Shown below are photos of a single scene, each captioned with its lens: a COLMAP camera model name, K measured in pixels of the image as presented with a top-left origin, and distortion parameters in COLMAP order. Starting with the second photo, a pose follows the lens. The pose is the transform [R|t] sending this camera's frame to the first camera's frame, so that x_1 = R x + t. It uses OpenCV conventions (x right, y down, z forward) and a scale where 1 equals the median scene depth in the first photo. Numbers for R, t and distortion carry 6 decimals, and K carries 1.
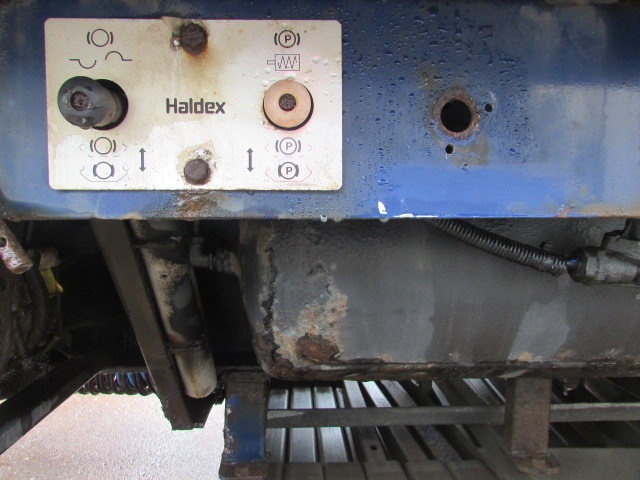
lens RADIAL K [[452.3, 0, 317.7], [0, 452.3, 239.4], [0, 0, 1]] dist [-0.052196, 0.033657]
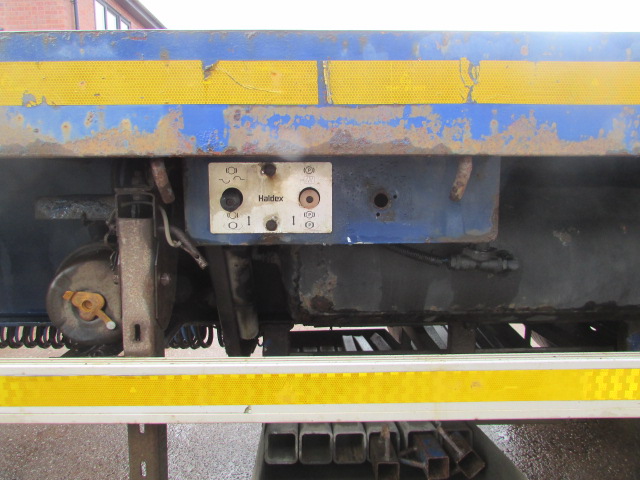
lens RADIAL K [[452.3, 0, 317.7], [0, 452.3, 239.4], [0, 0, 1]] dist [-0.052196, 0.033657]
pose [[0.999939, -0.003732, -0.010438, 0.002106], [0.004241, 0.998784, 0.049121, -0.151069], [0.010242, -0.049163, 0.998738, -1.096746]]
